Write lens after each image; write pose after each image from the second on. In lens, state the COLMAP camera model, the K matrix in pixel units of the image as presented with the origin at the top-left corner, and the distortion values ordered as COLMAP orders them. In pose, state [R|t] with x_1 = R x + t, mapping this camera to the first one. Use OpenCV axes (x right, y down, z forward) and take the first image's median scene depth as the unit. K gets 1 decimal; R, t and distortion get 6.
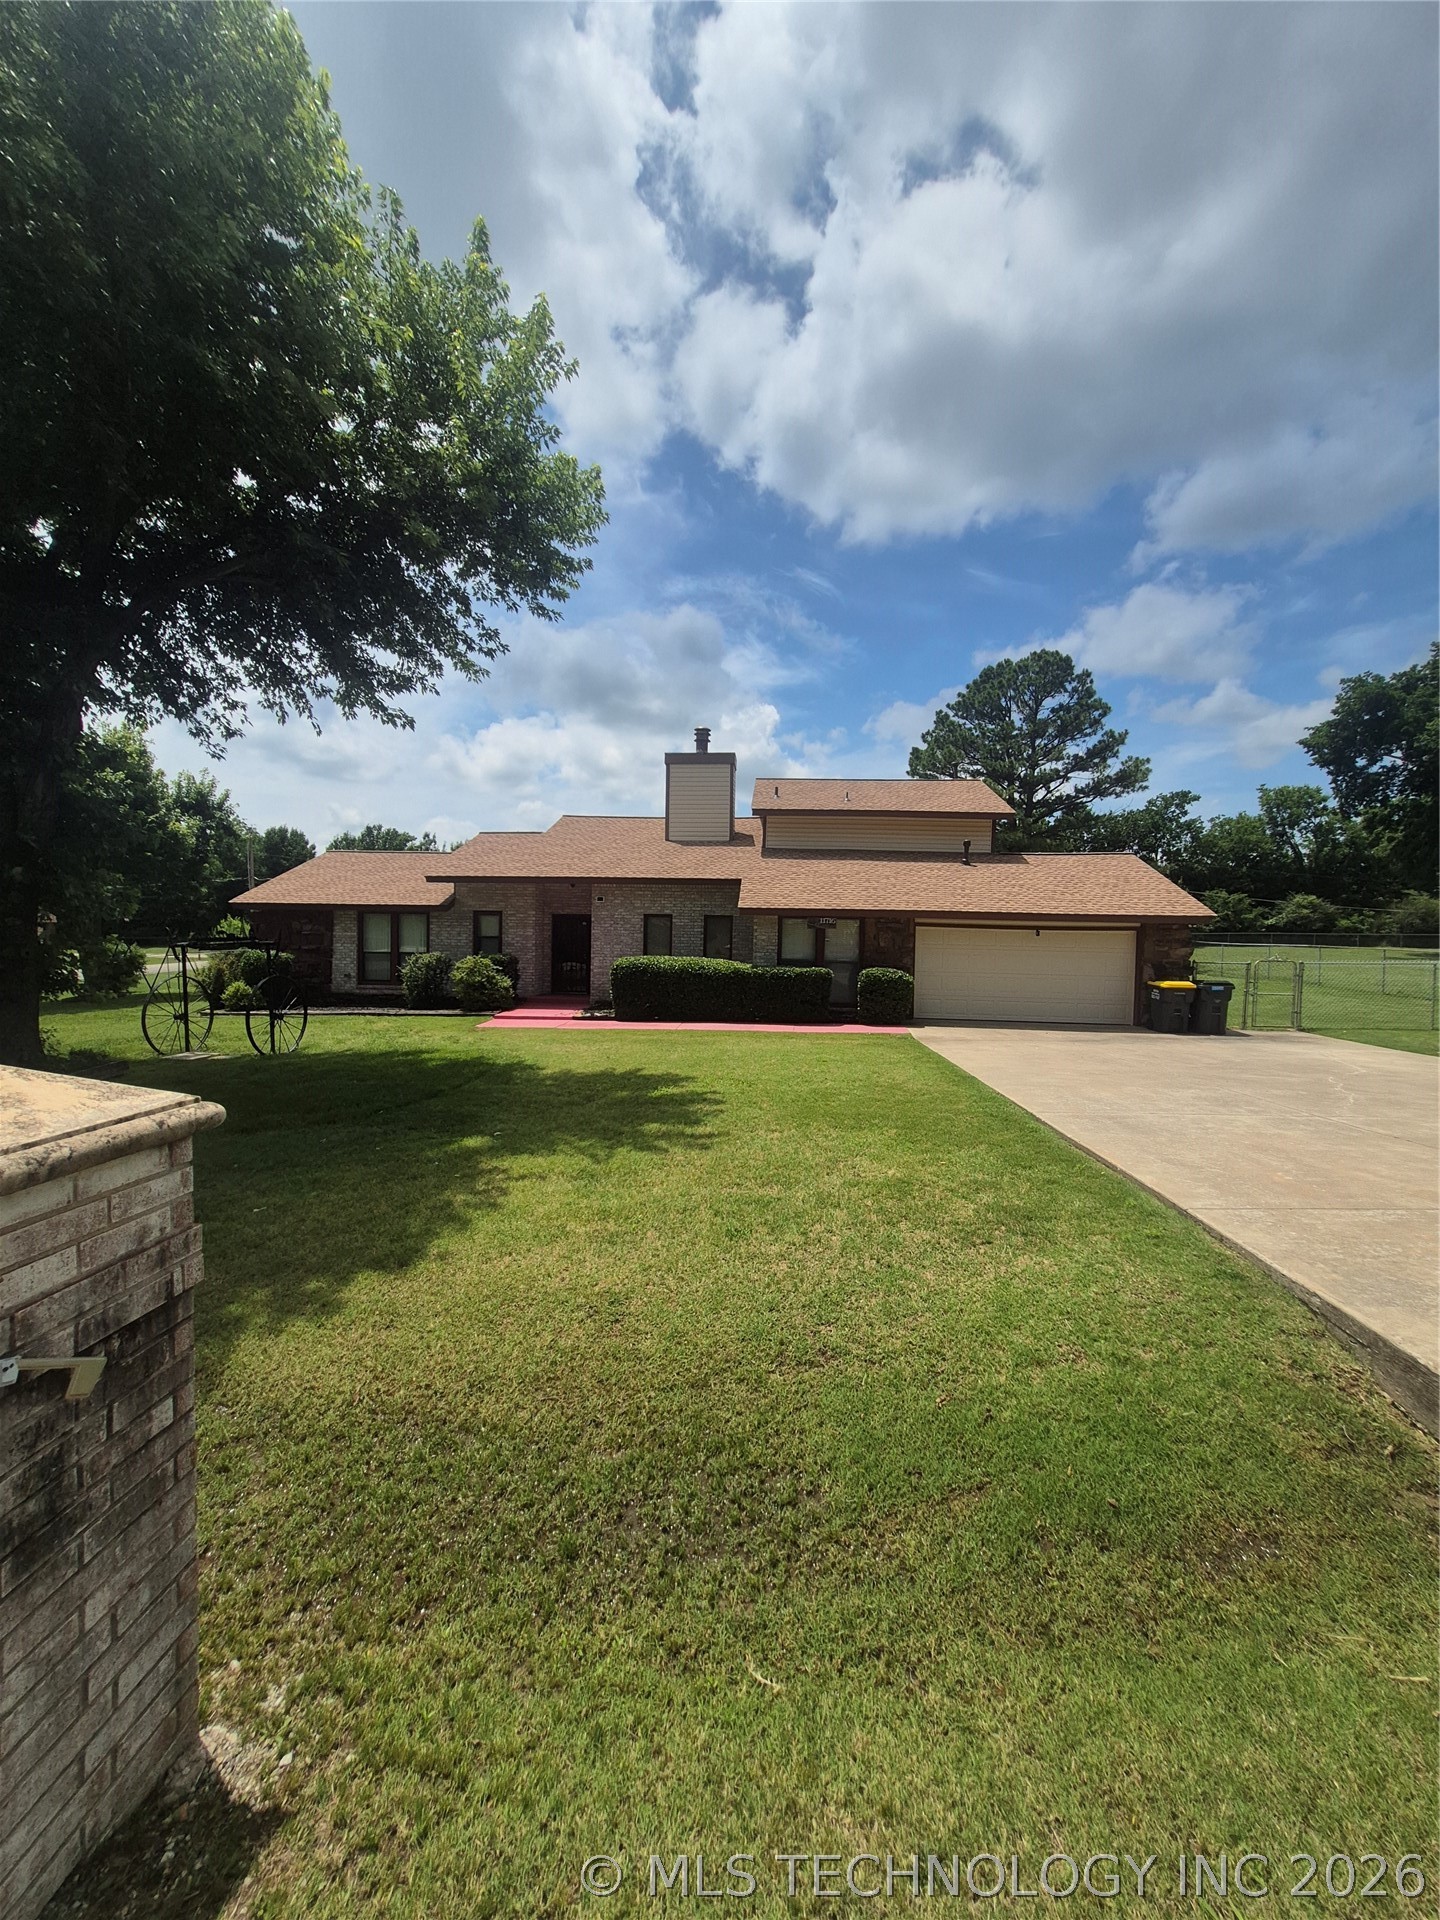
lens RADIAL K [[734.6, 0, 528.8], [0, 734.6, 978.1], [0, 0, 1]] dist [0.001067, -0.002446]
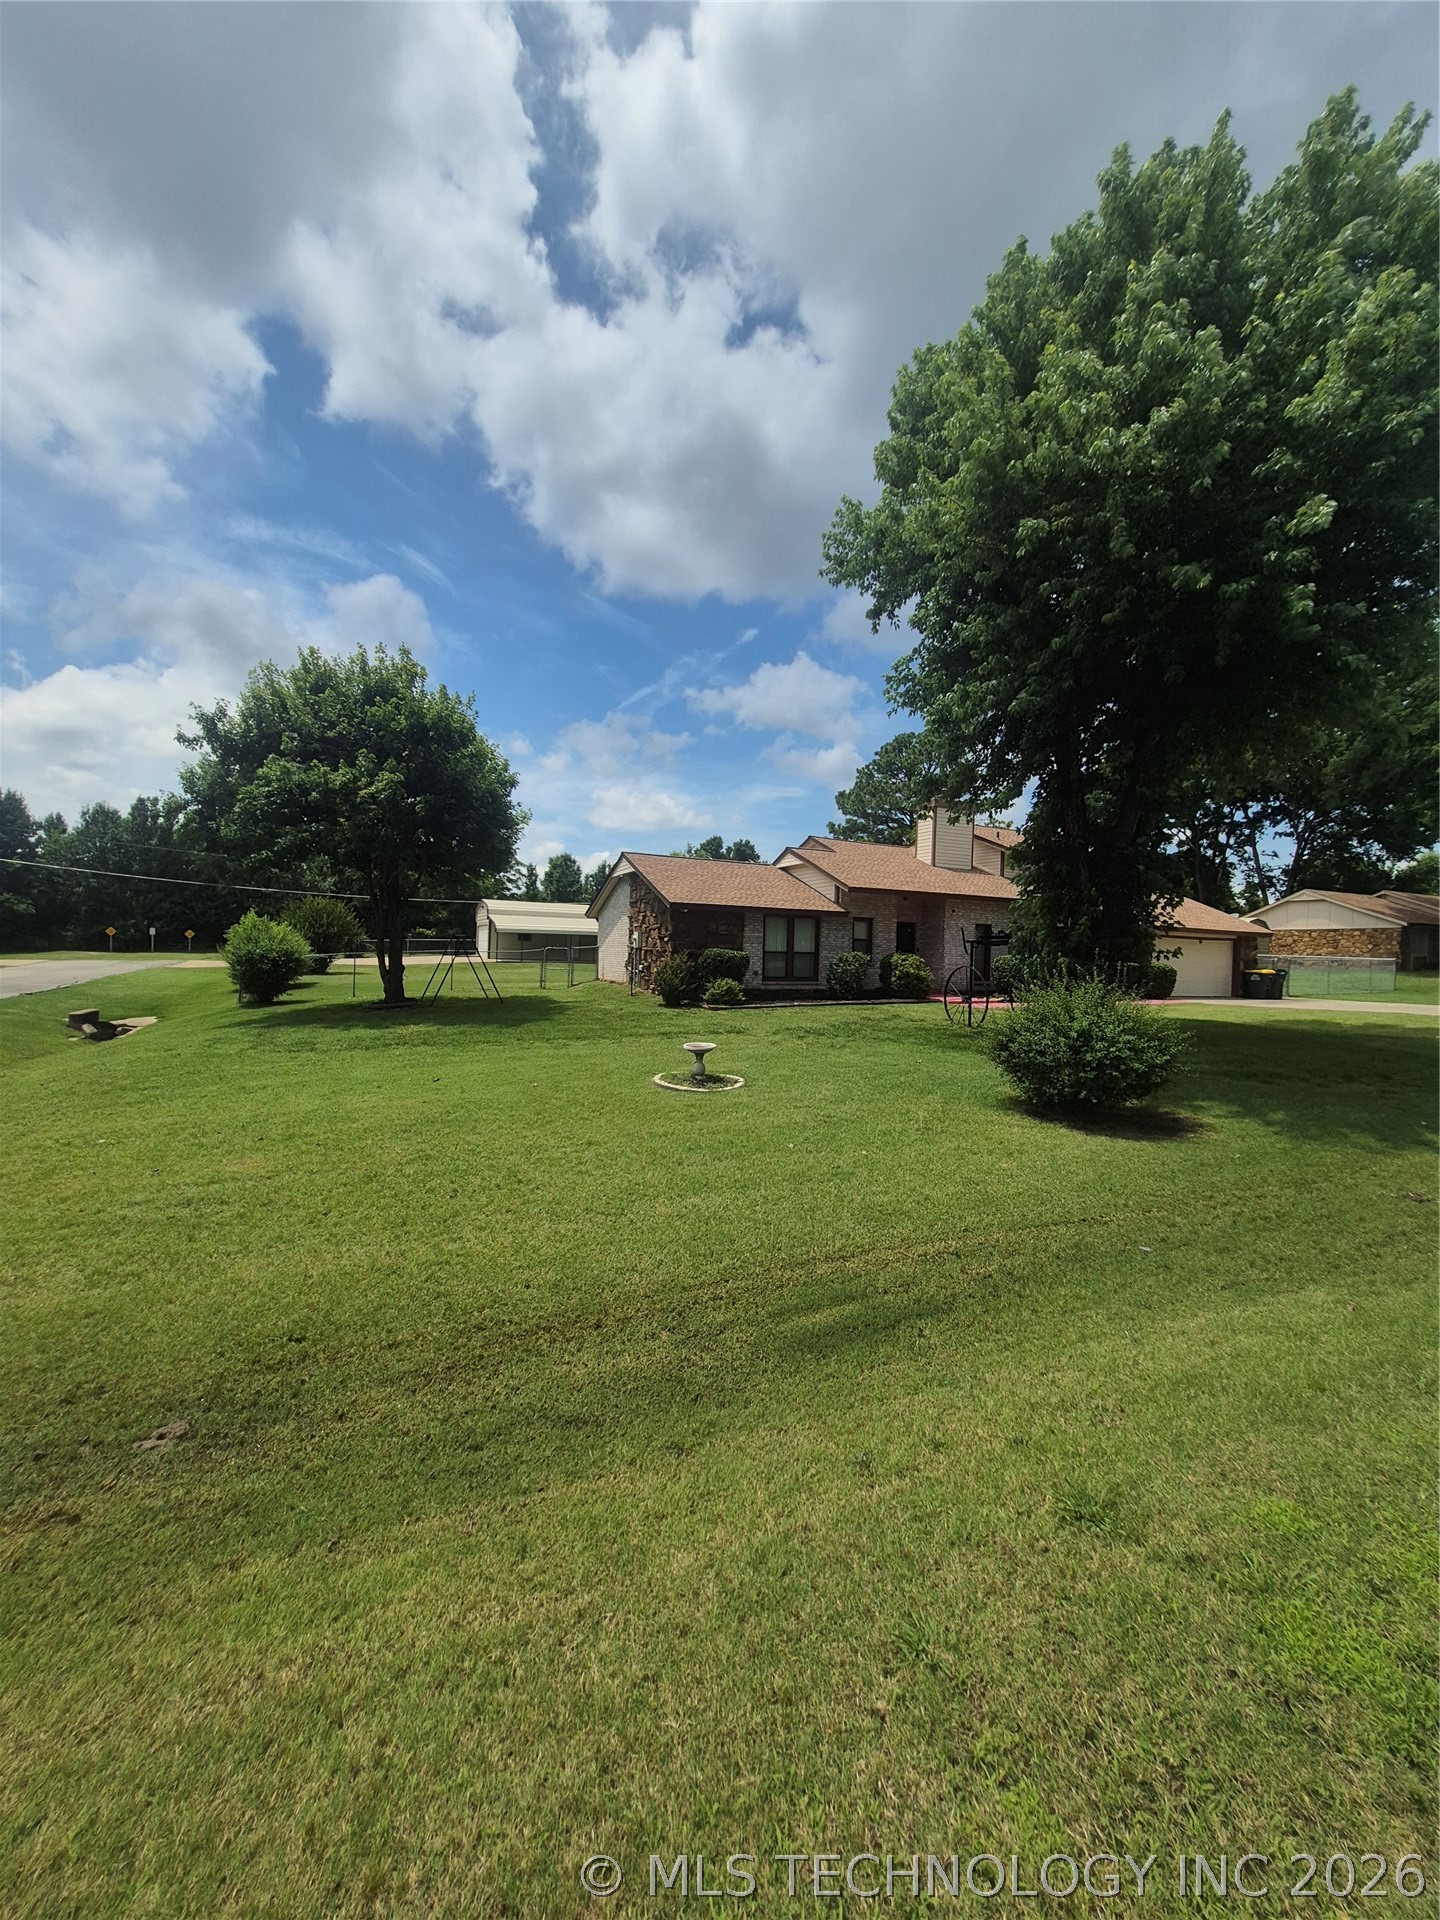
lens RADIAL K [[734.6, 0, 711.8], [0, 734.6, 939.2], [0, 0, 1]] dist [0.001067, -0.002446]
pose [[0.874238, 0.015940, 0.485236, -0.826937], [0.013666, 0.998257, -0.057414, 0.008203], [-0.485305, 0.056825, 0.872496, 0.086065]]
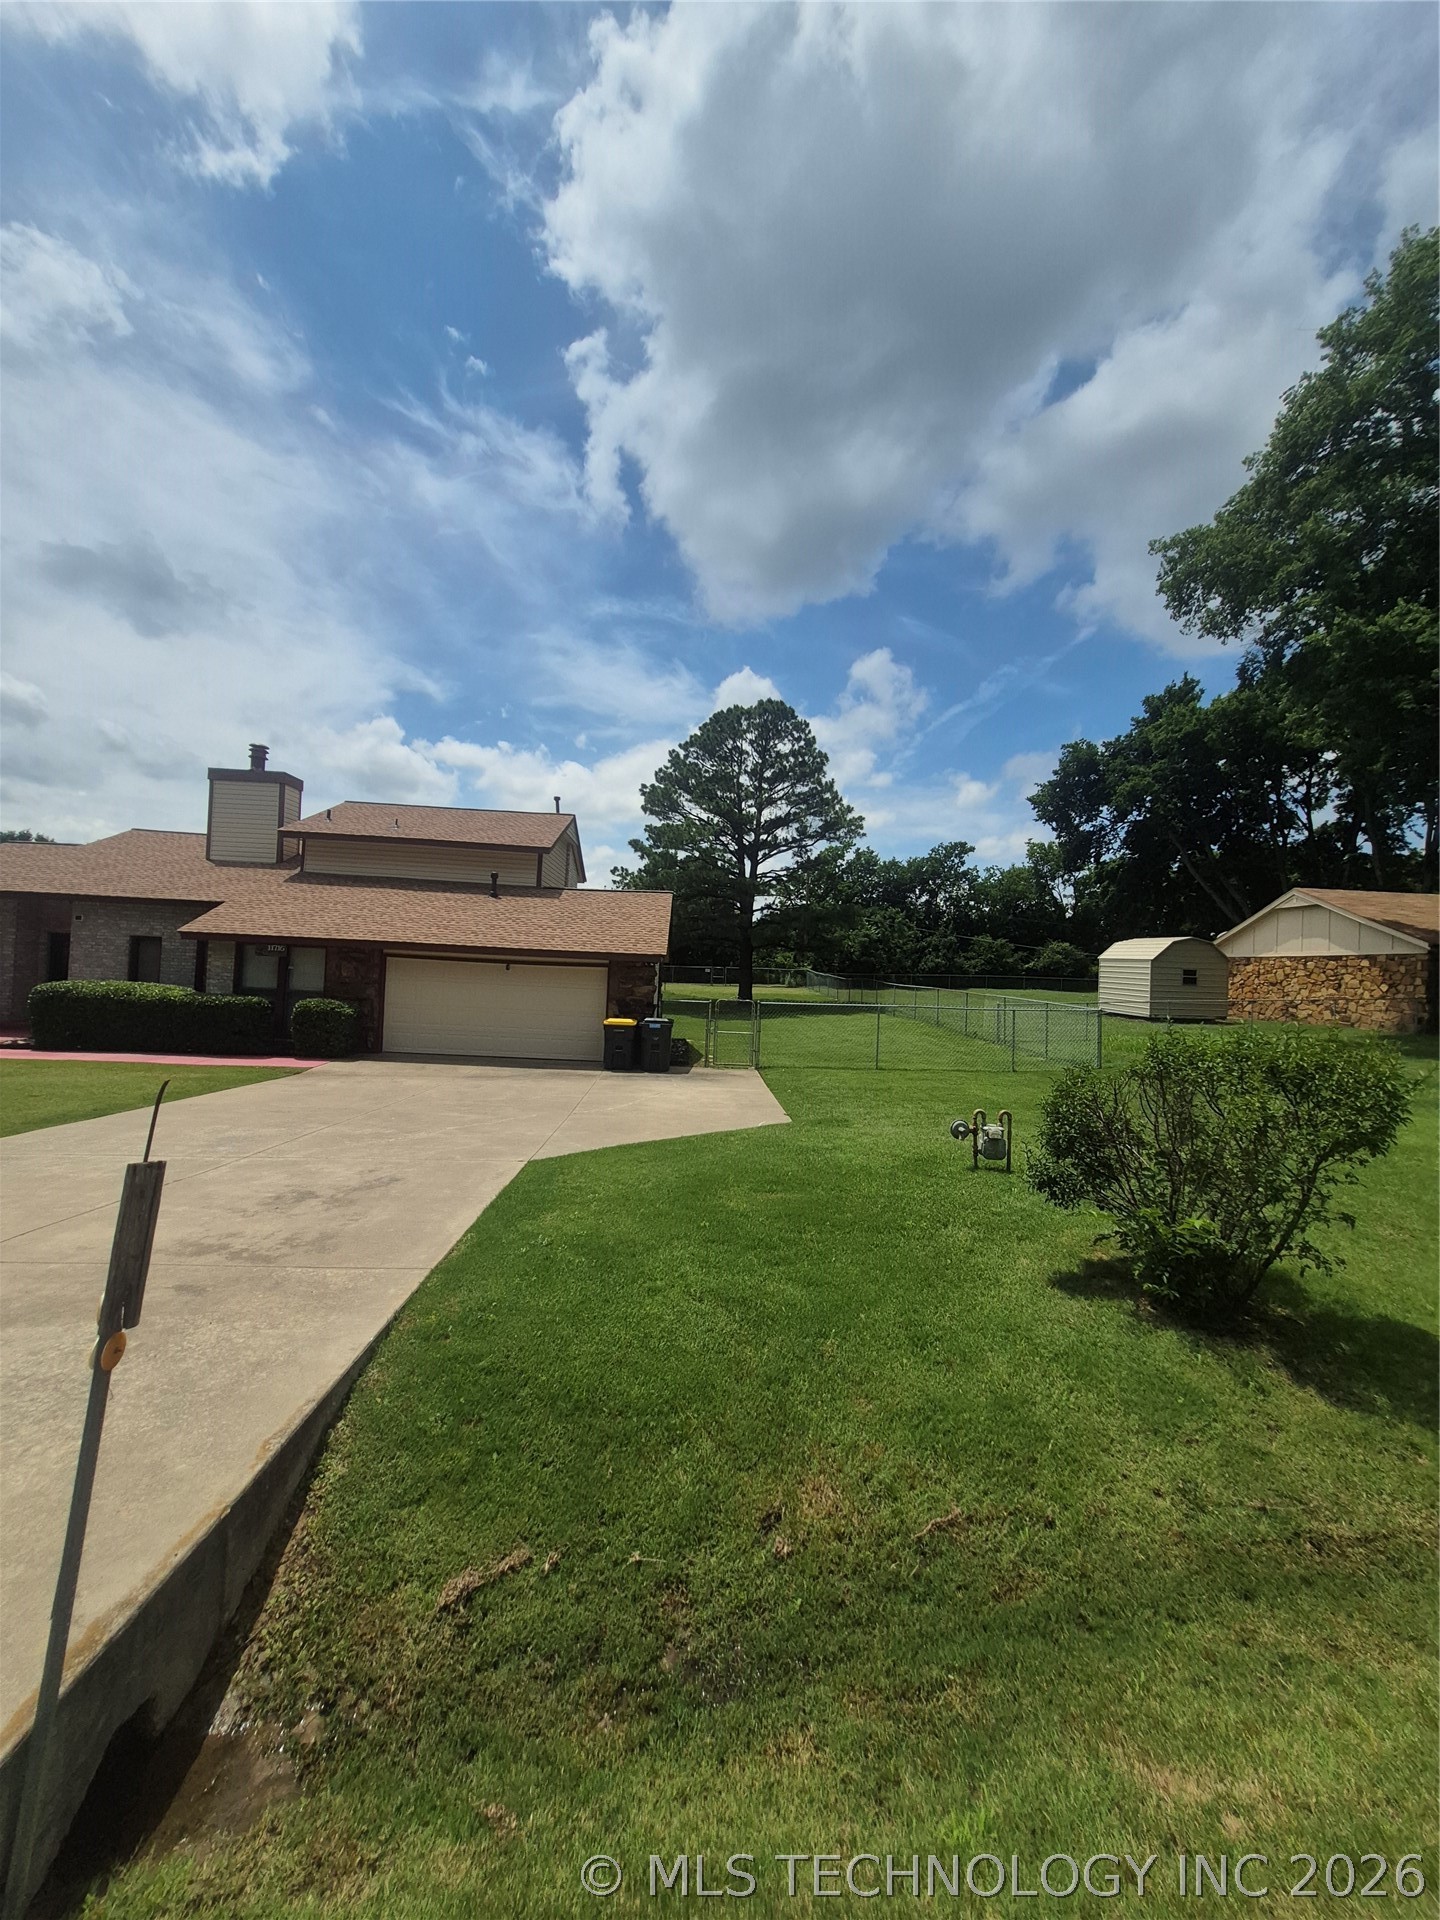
lens RADIAL K [[734.6, 0, 724.8], [0, 734.6, 984.6], [0, 0, 1]] dist [0.001067, -0.002446]
pose [[0.992080, 0.025715, 0.122950, 0.763276], [-0.022071, 0.999278, -0.030909, -0.012478], [-0.123657, 0.027951, 0.991931, -0.013455]]
